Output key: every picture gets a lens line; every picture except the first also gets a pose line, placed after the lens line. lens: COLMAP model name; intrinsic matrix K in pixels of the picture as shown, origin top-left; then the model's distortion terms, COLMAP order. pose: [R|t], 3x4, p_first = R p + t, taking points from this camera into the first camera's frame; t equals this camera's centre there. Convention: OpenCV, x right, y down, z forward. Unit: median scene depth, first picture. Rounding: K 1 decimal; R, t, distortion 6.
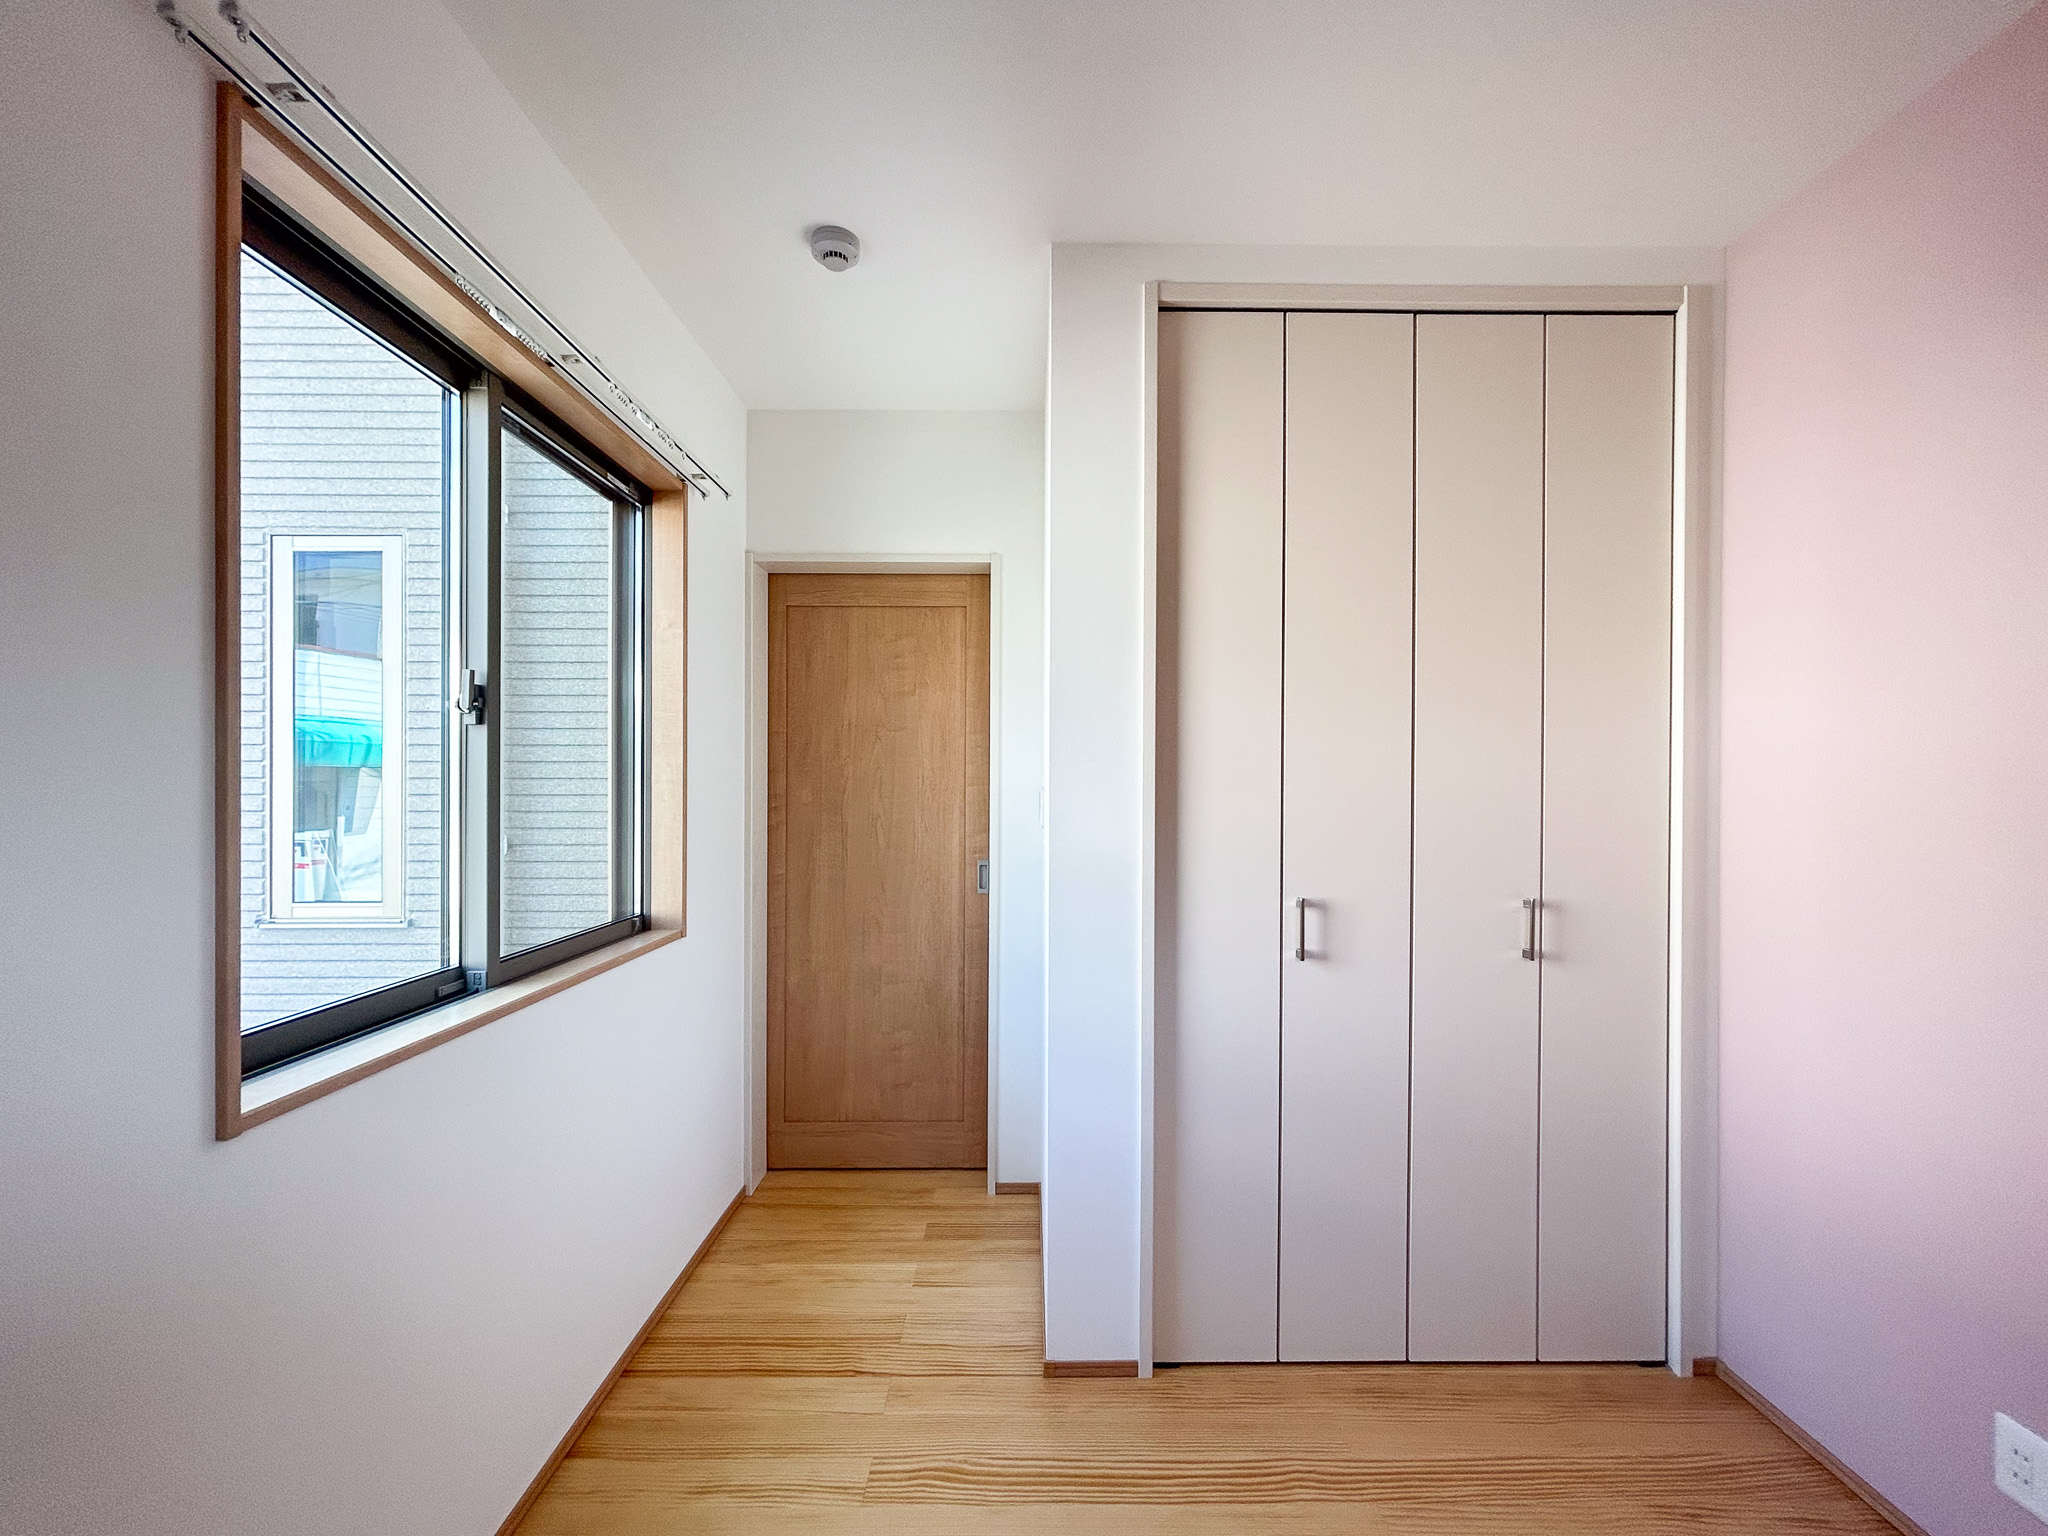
lens RADIAL K [[830.6, 0, 1022.9], [0, 830.6, 781.4], [0, 0, 1]] dist [0.001102, 0.000870]
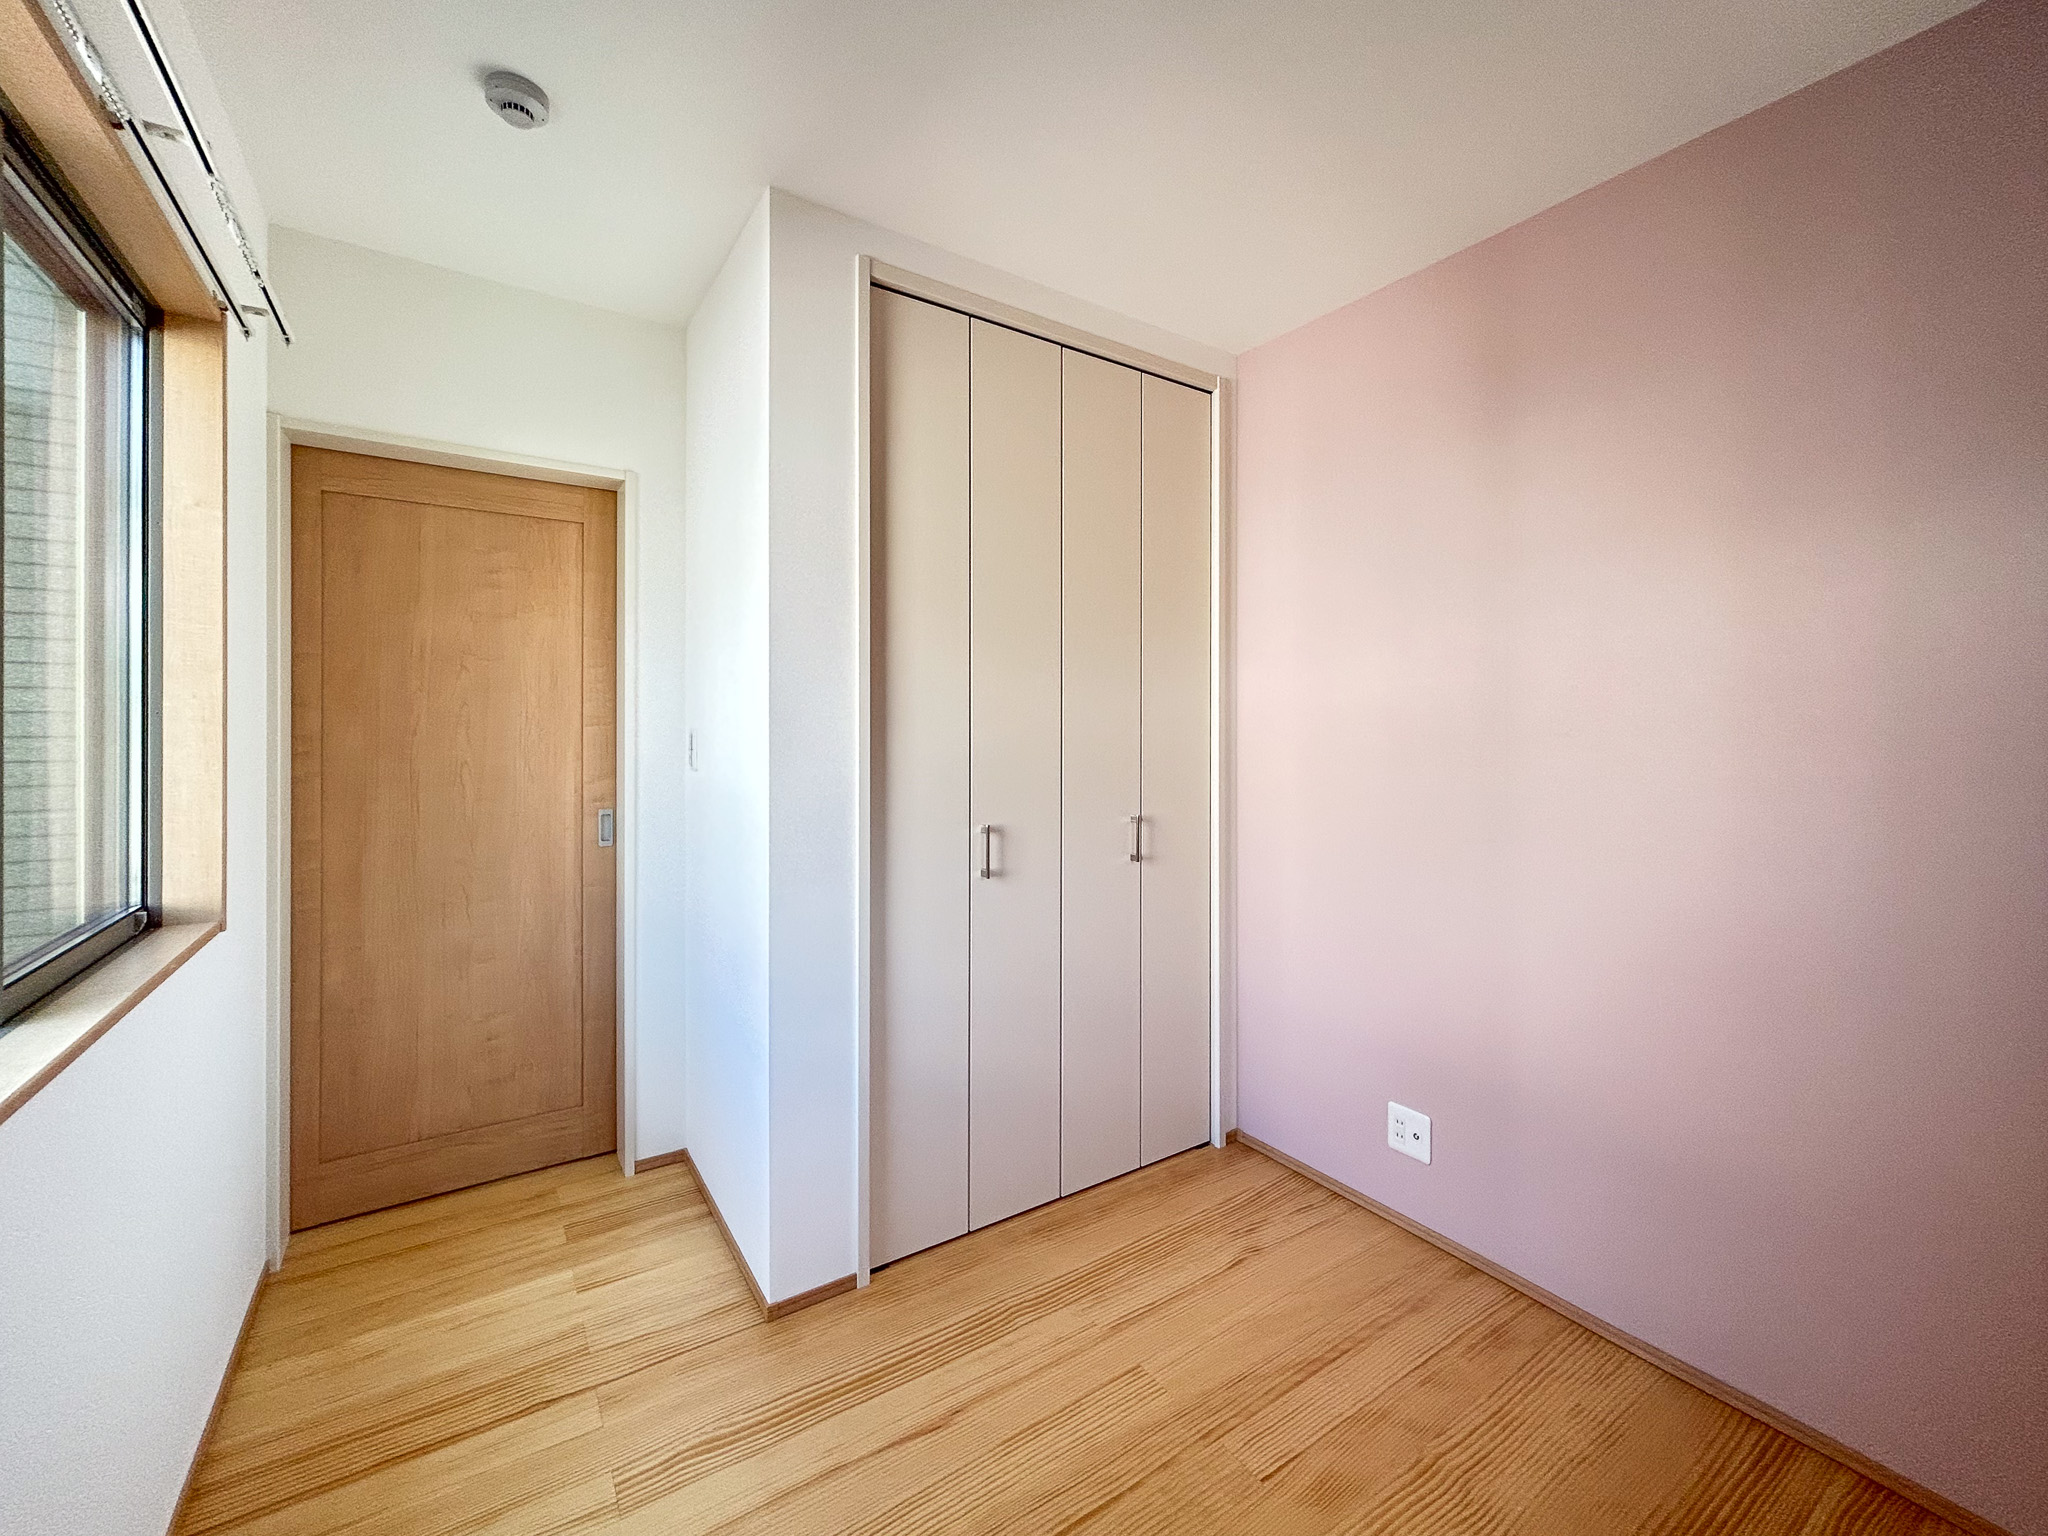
lens RADIAL K [[843.6, 0, 1023.1], [0, 843.6, 713.4], [0, 0, 1]] dist [0.002921, 0.000752]
pose [[0.835266, 0.012567, 0.549702, -0.233616], [-0.009140, 0.999918, -0.008971, -0.005938], [-0.549770, 0.002469, 0.835313, -0.013723]]
